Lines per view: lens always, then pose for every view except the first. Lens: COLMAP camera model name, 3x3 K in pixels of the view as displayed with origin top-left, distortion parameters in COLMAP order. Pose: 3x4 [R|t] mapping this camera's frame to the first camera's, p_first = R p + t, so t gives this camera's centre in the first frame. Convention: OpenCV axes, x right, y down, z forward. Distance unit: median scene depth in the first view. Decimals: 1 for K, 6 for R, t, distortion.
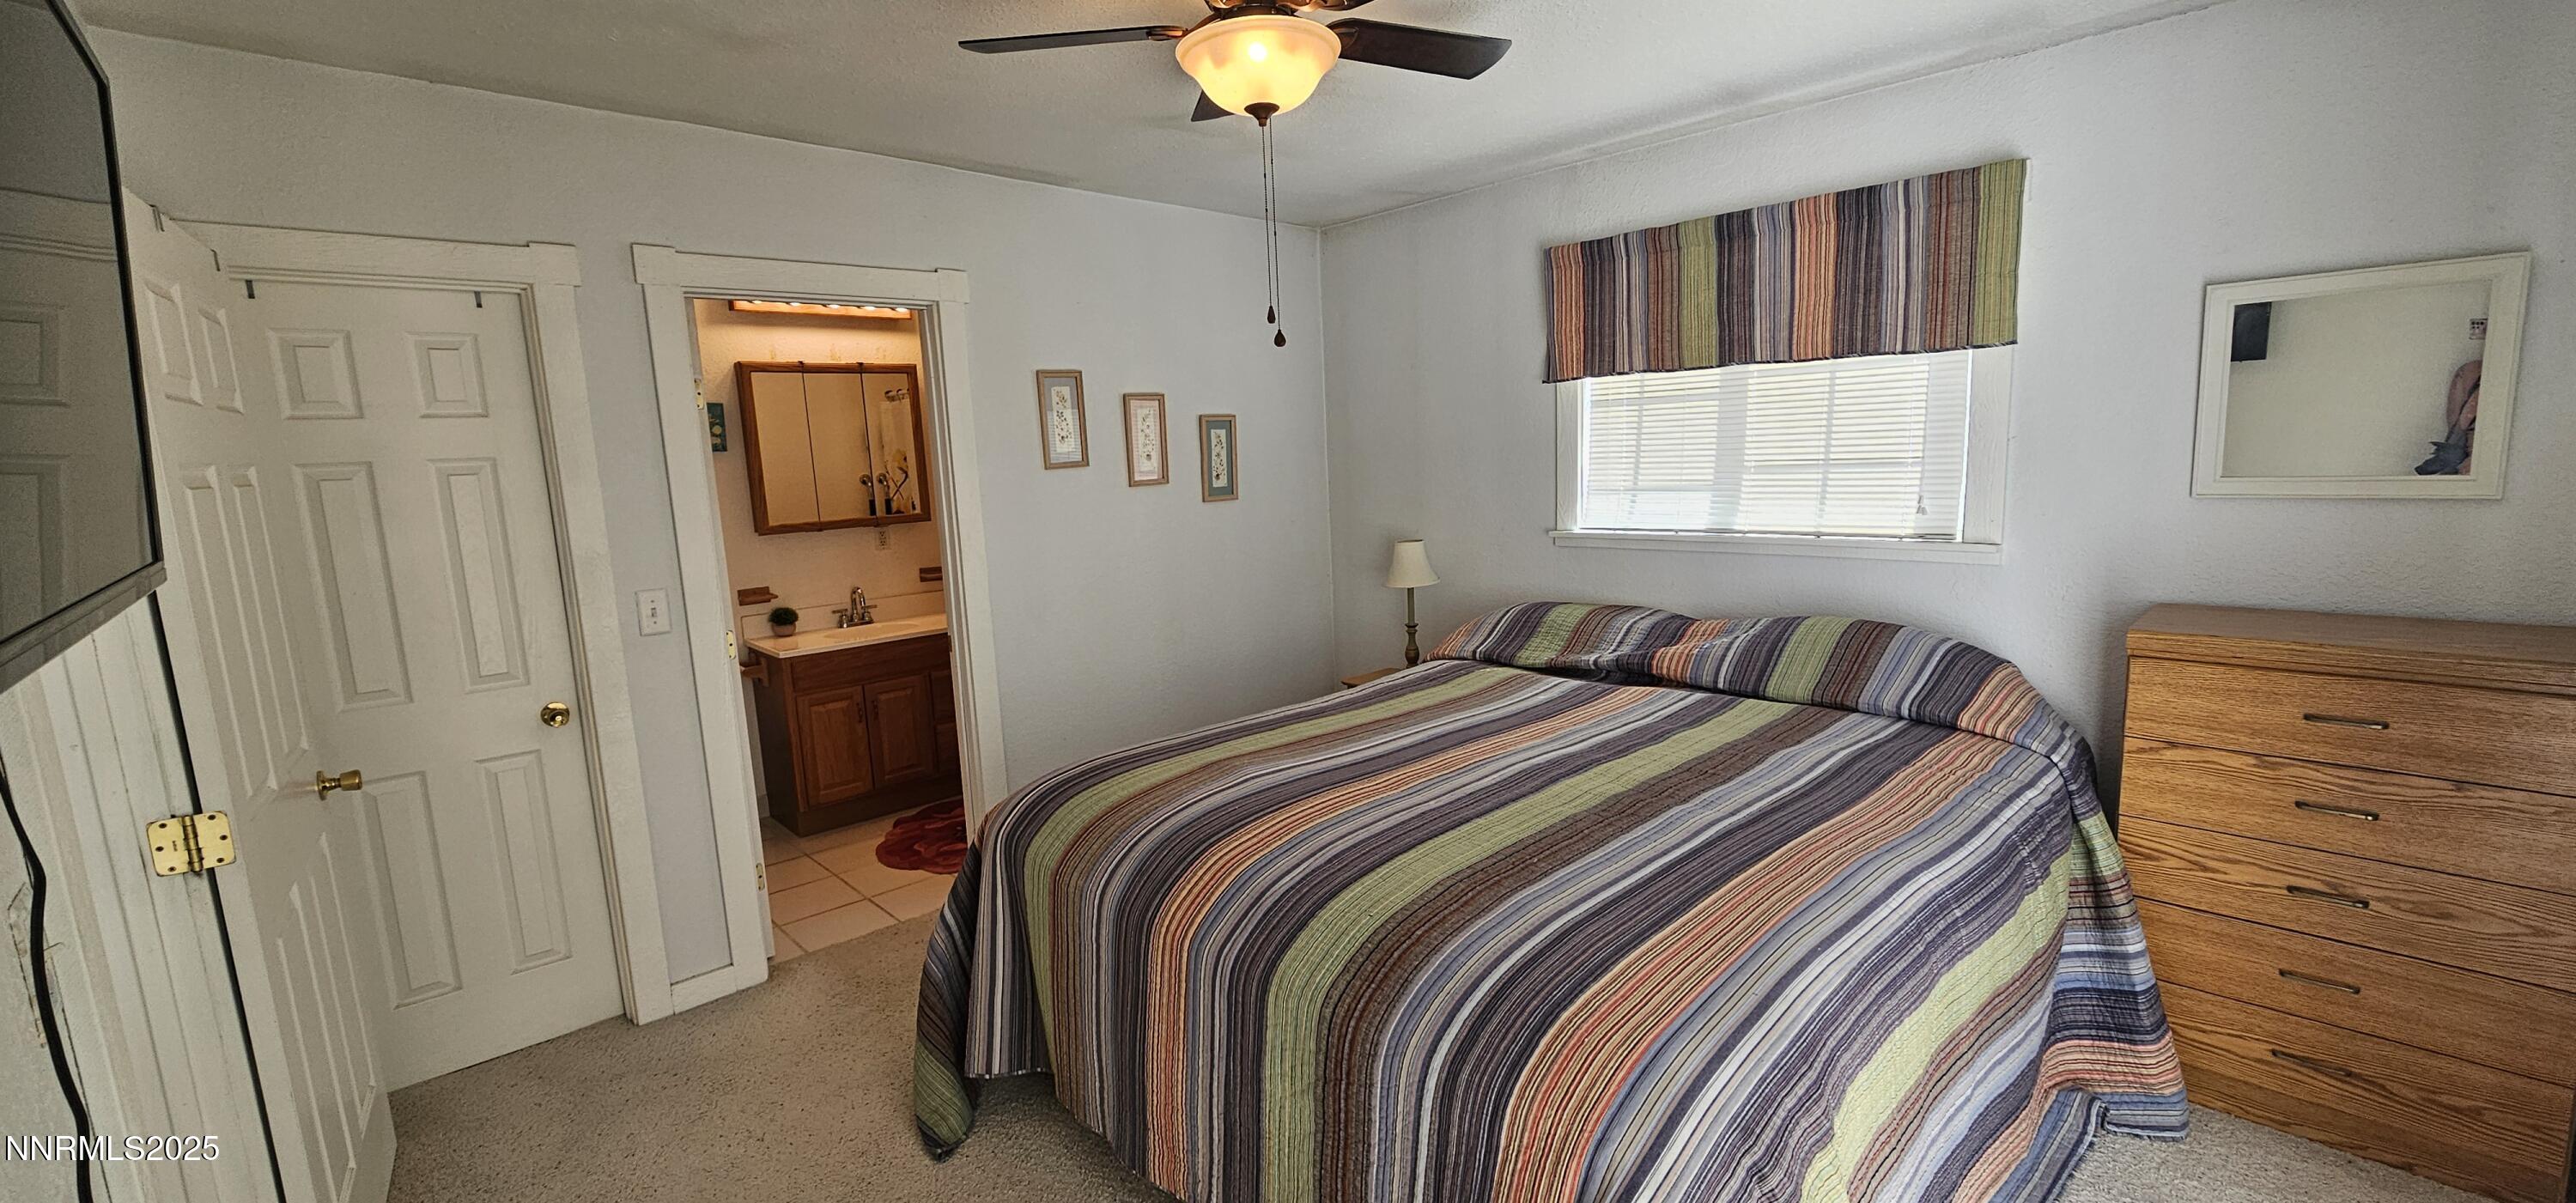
lens RADIAL K [[1057.6, 0, 1294.6], [0, 1057.6, 603.5], [0, 0, 1]] dist [-0.003720, -0.000532]
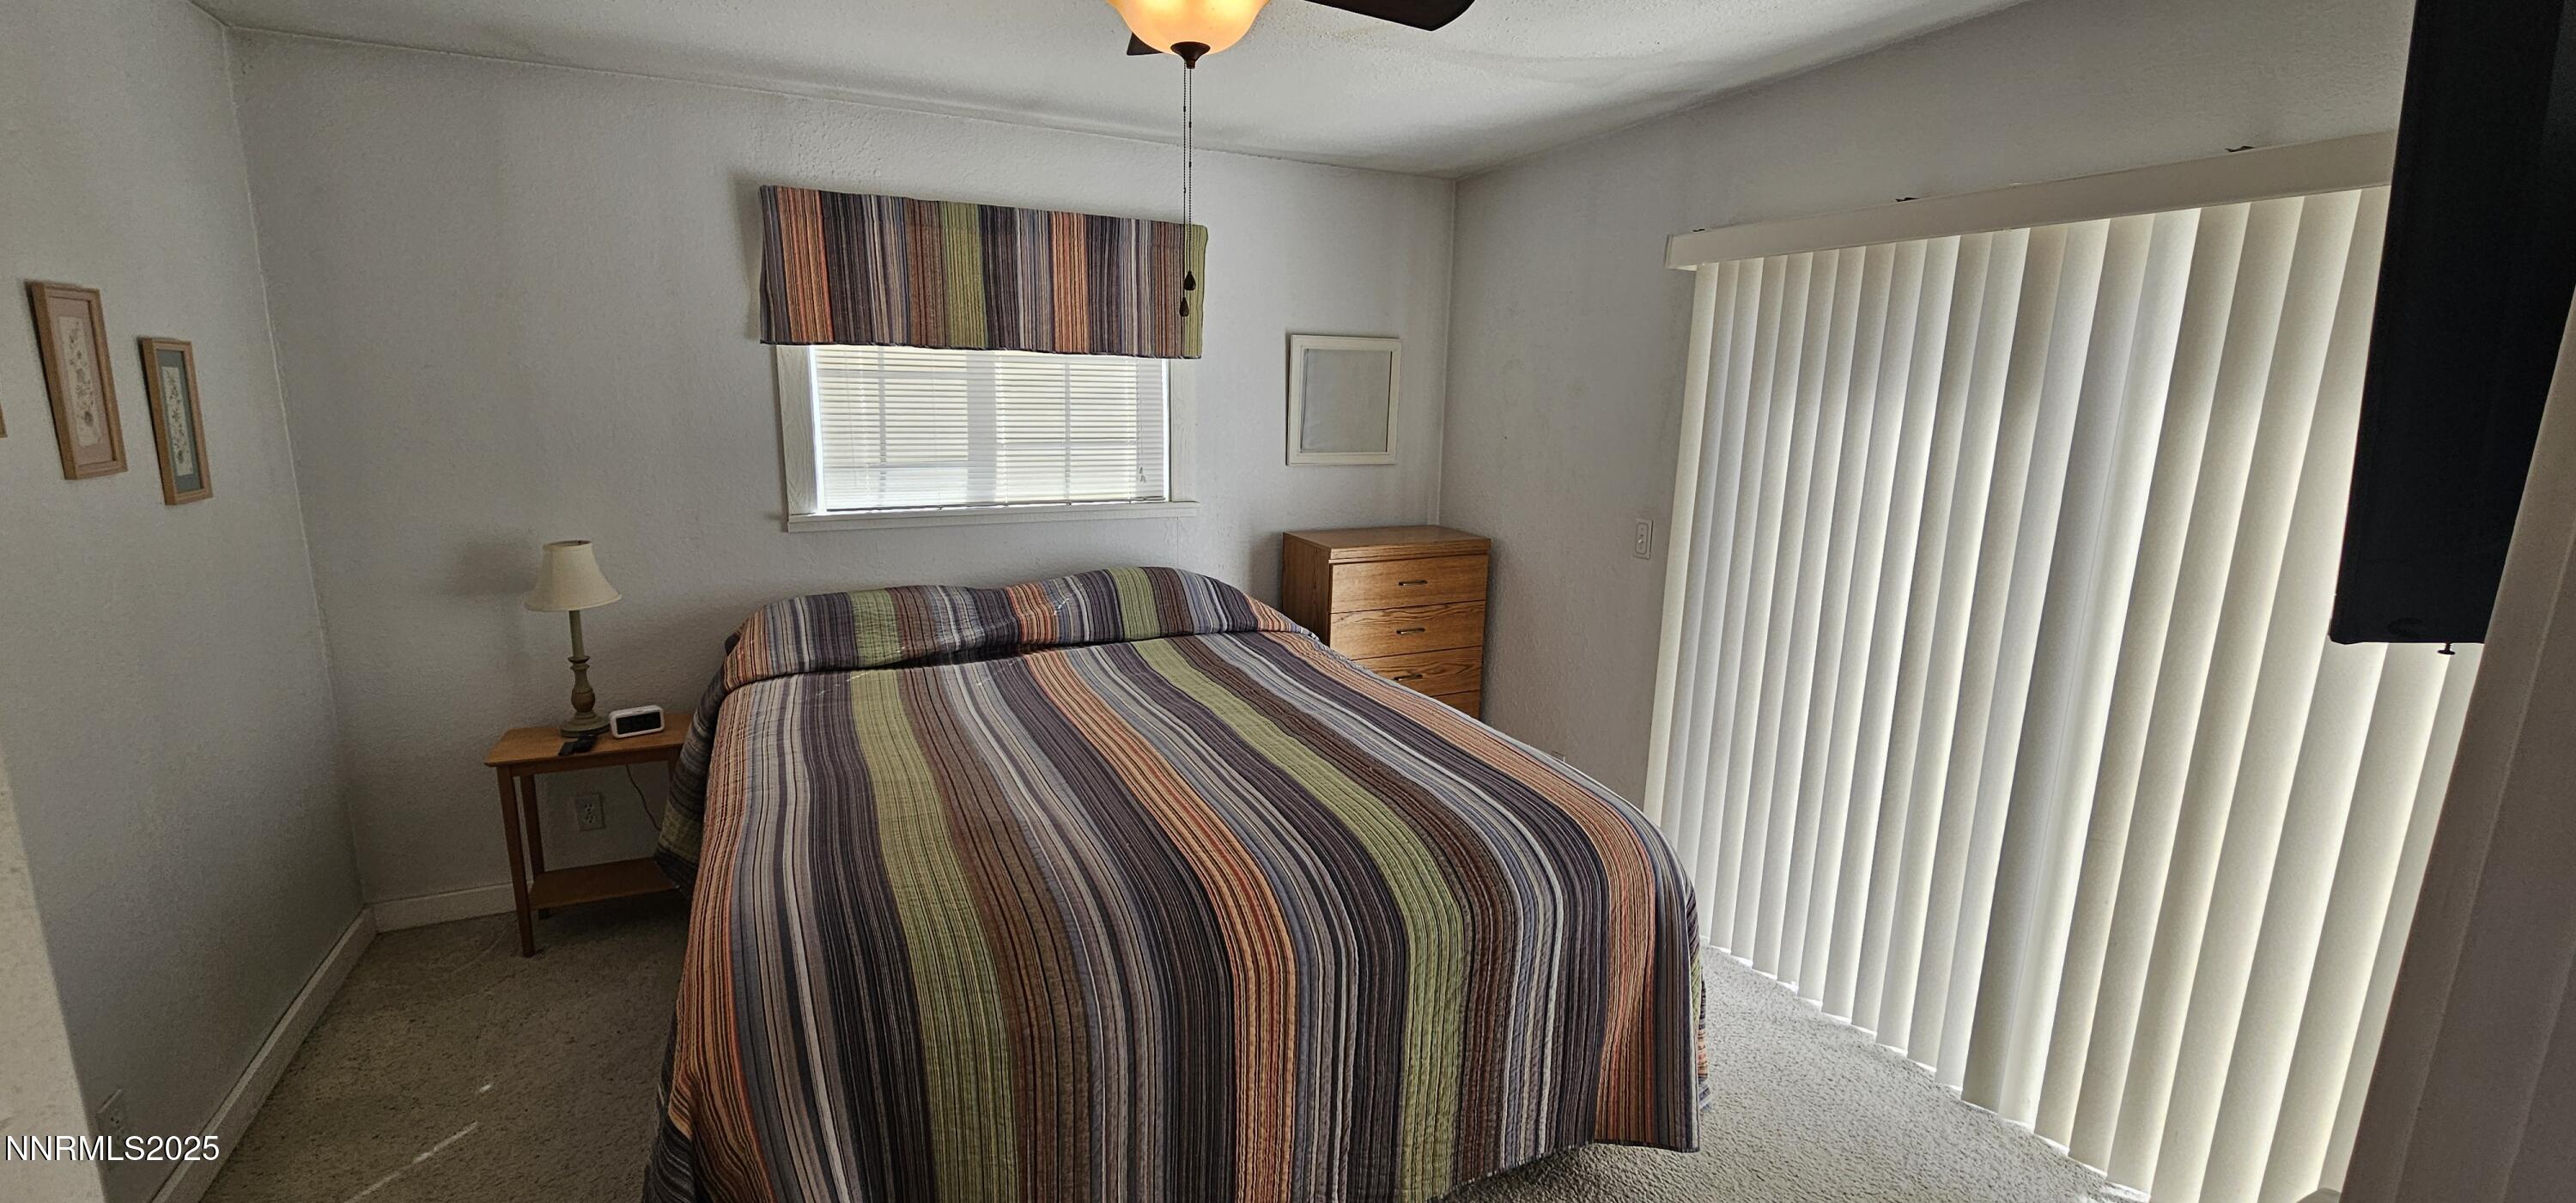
lens RADIAL K [[1057.6, 0, 1292.5], [0, 1057.6, 606.9], [0, 0, 1]] dist [-0.003720, -0.000532]
pose [[0.290677, -0.143233, 0.946040, -0.564809], [0.111377, 0.987076, 0.115225, -0.058061], [-0.950317, 0.071874, 0.302873, 0.413874]]
